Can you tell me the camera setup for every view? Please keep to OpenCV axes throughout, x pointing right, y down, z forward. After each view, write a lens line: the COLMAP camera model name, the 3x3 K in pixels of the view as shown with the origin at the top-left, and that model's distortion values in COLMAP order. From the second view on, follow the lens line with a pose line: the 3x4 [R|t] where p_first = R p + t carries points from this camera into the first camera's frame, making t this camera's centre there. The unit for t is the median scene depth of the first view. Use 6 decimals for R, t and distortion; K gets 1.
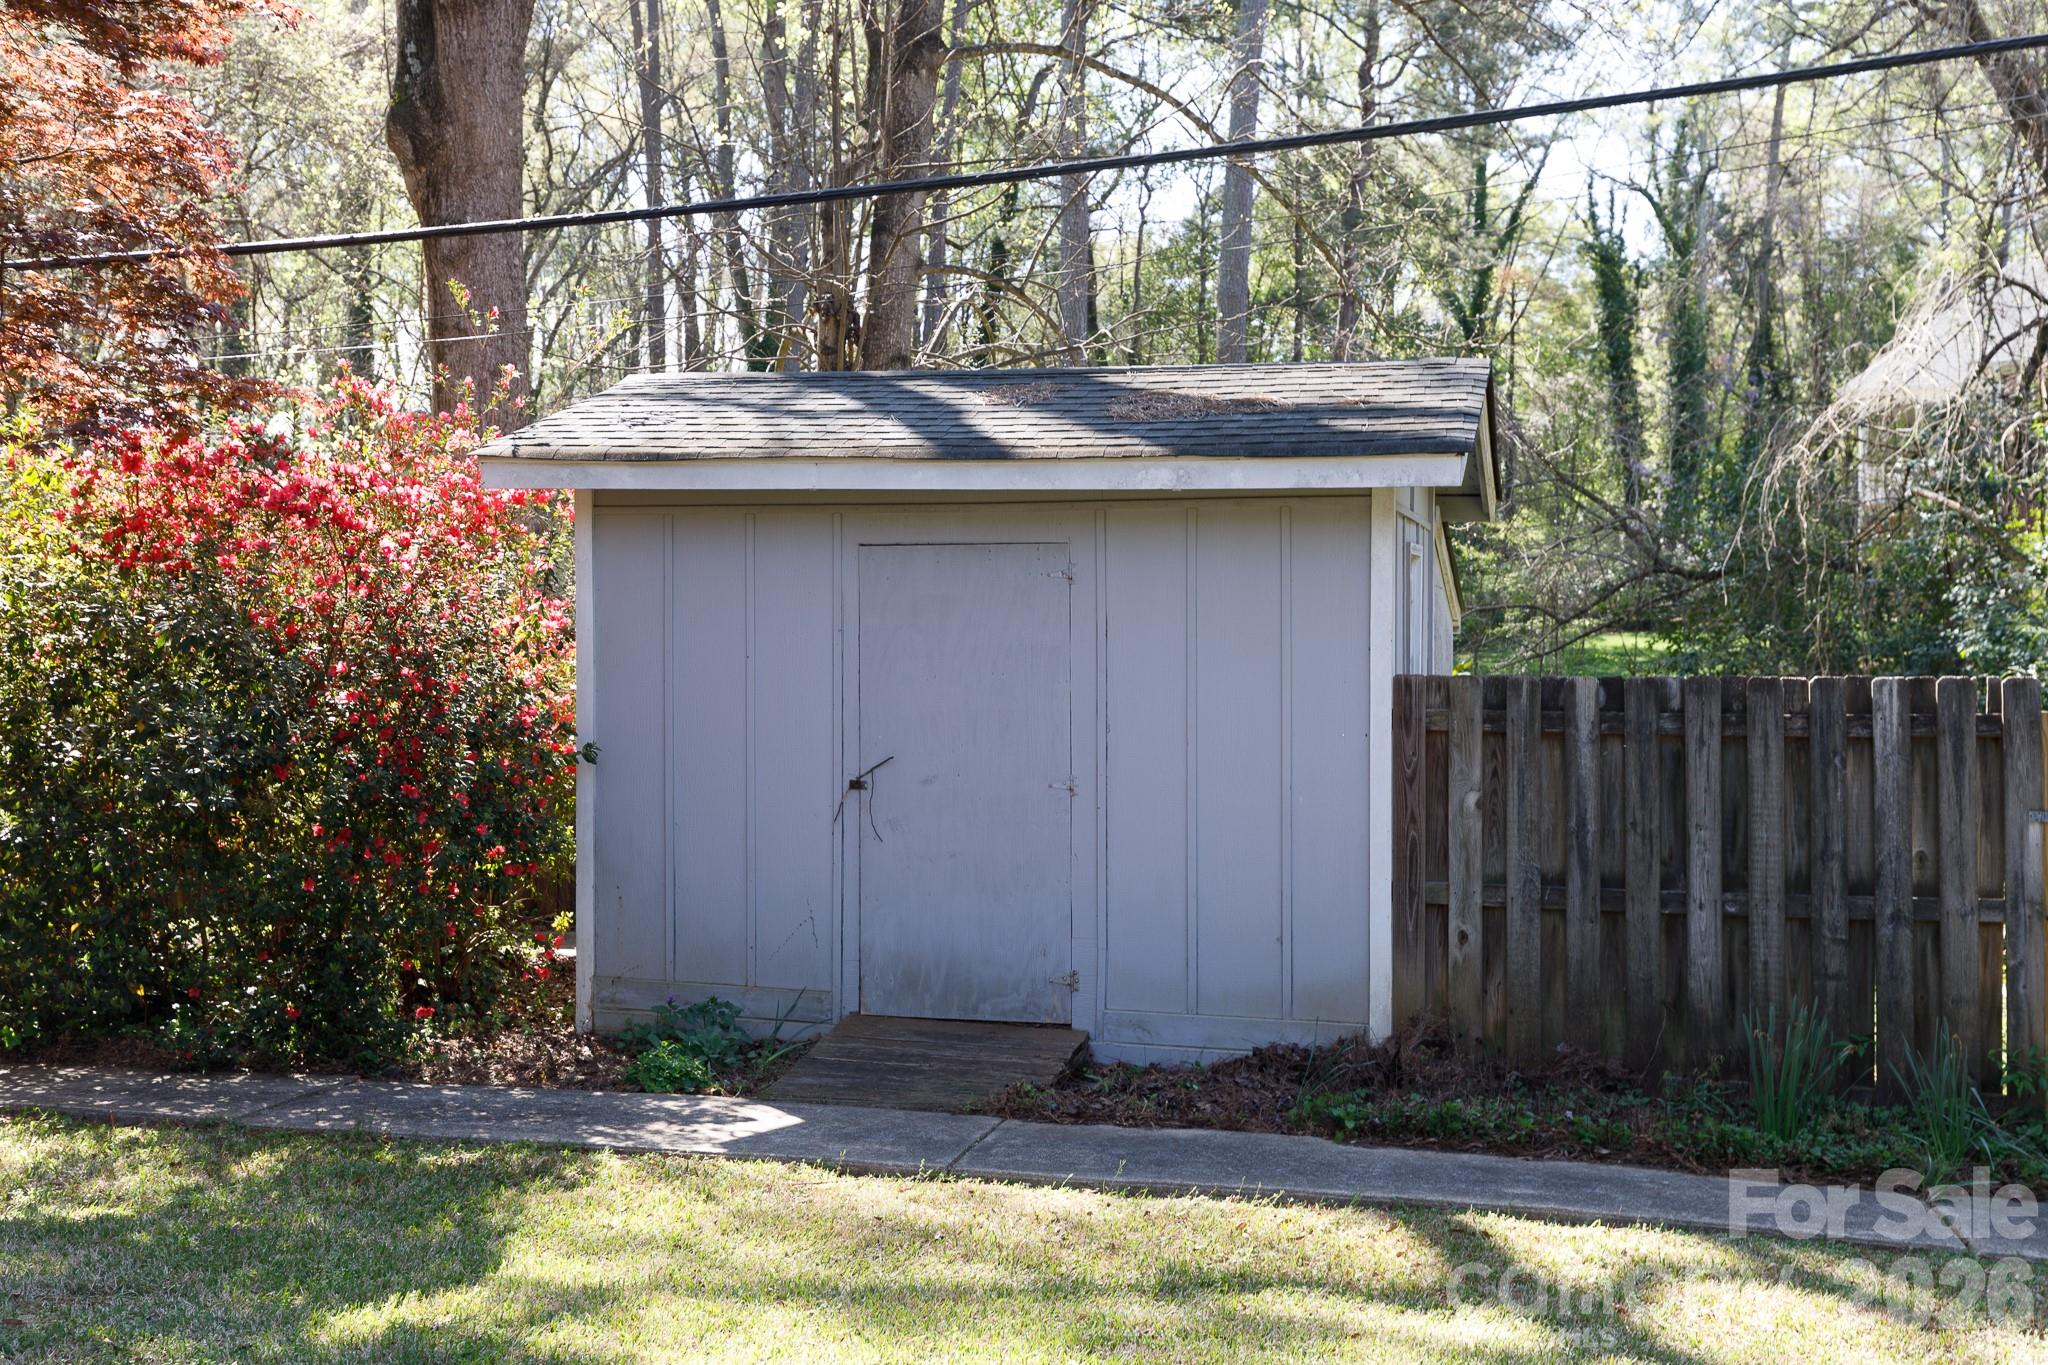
lens RADIAL K [[2059.7, 0, 1023.6], [0, 2059.7, 683.2], [0, 0, 1]] dist [0.000813, 0.000000]
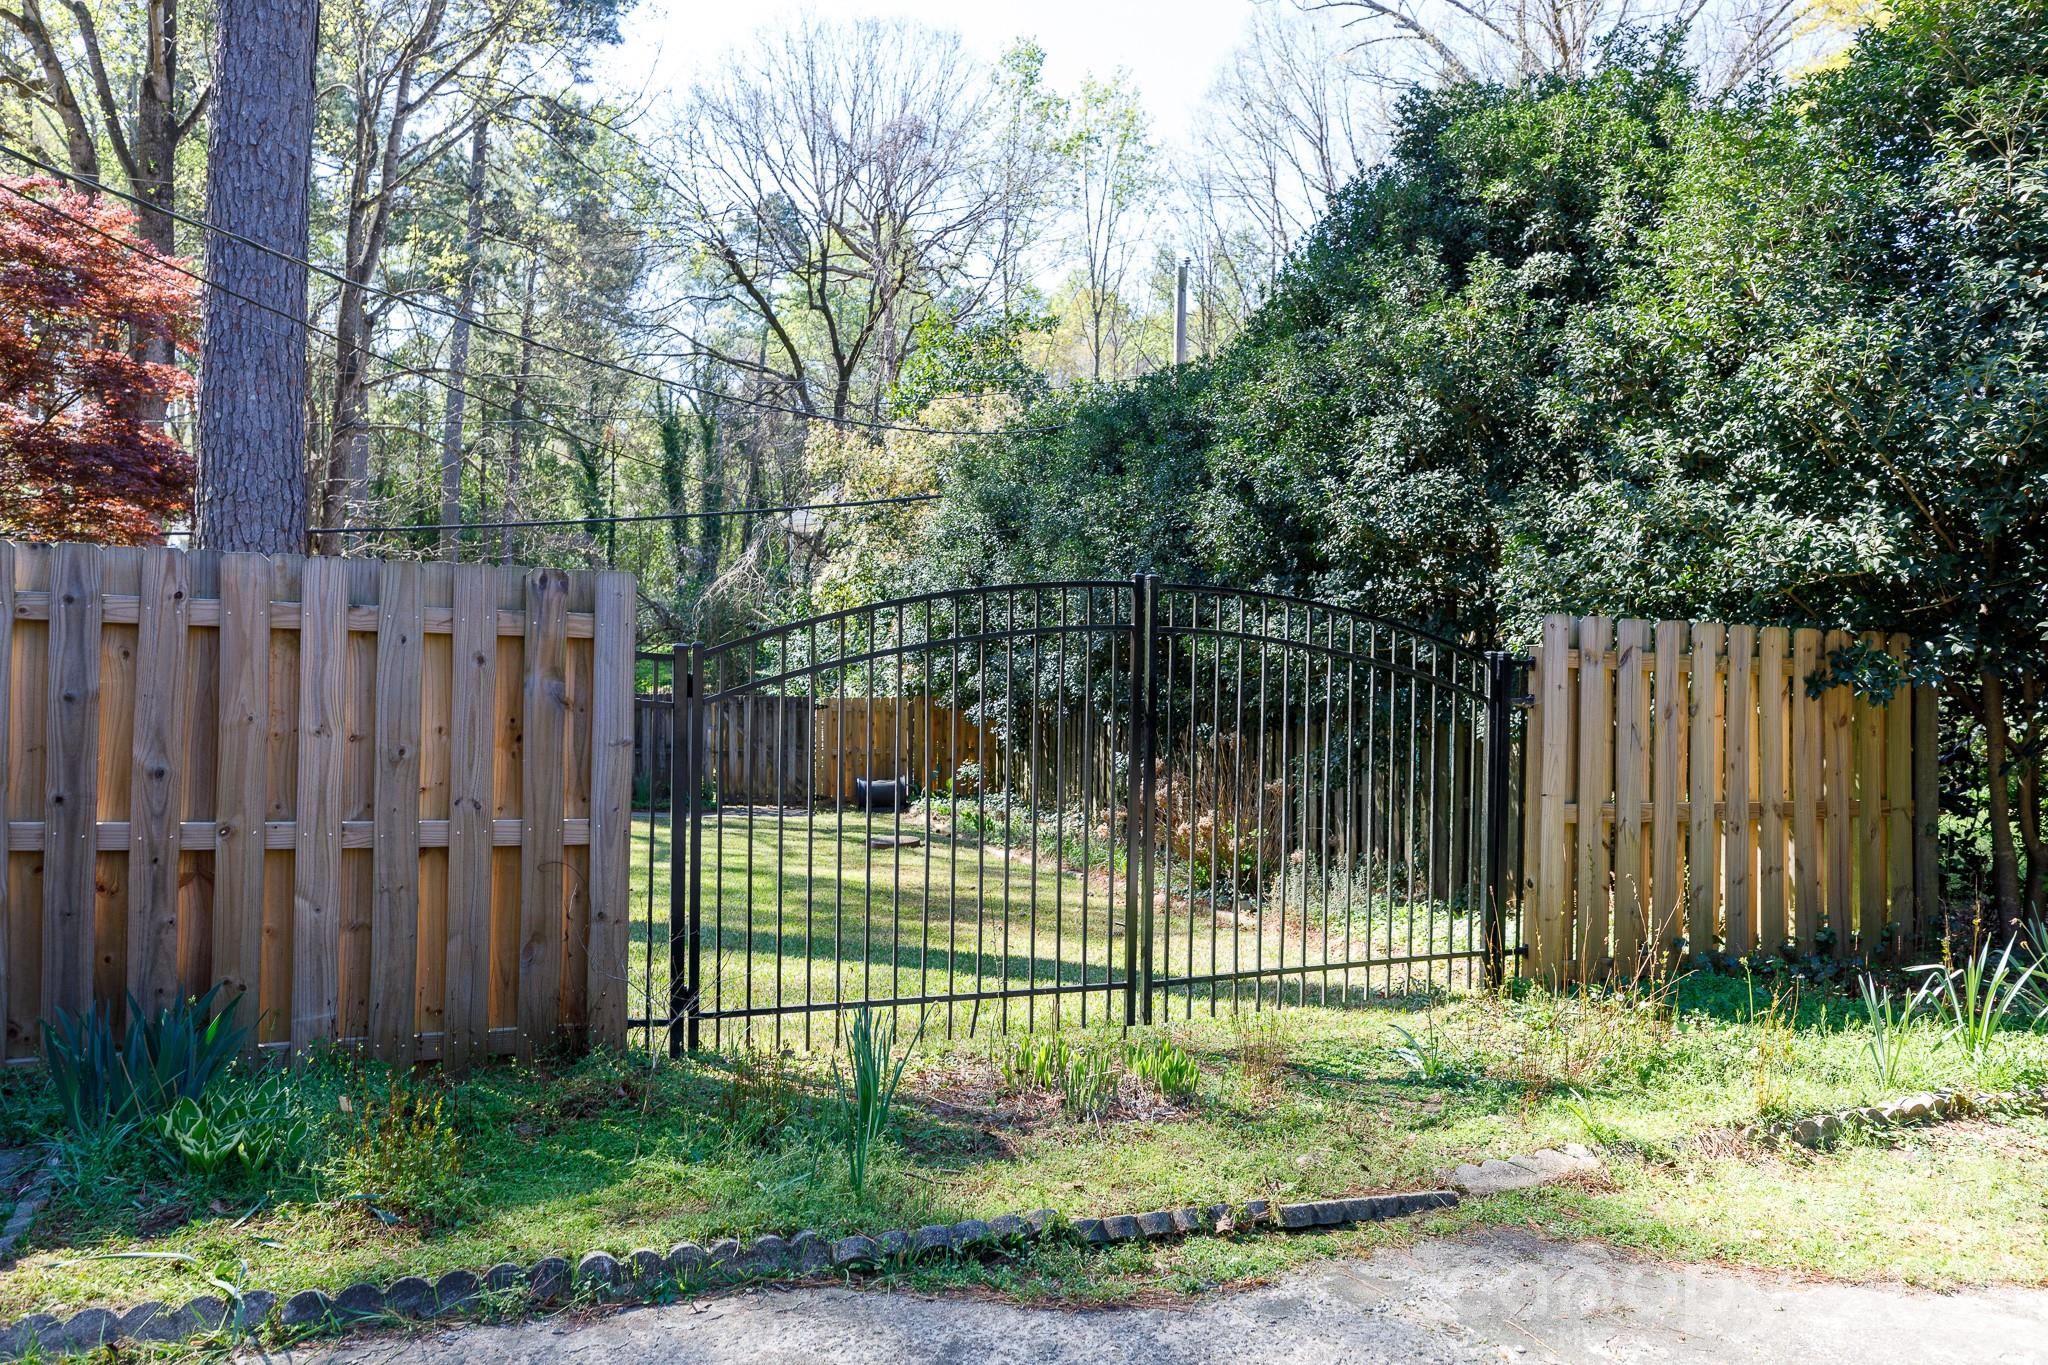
lens RADIAL K [[1475.6, 0, 1023.9], [0, 1475.6, 682.3], [0, 0, 1]] dist [-0.000234, -0.000378]
pose [[0.869741, 0.013628, 0.493320, -0.057618], [-0.013937, 0.999898, -0.003051, 0.003102], [-0.493311, -0.004222, 0.869843, -0.199129]]
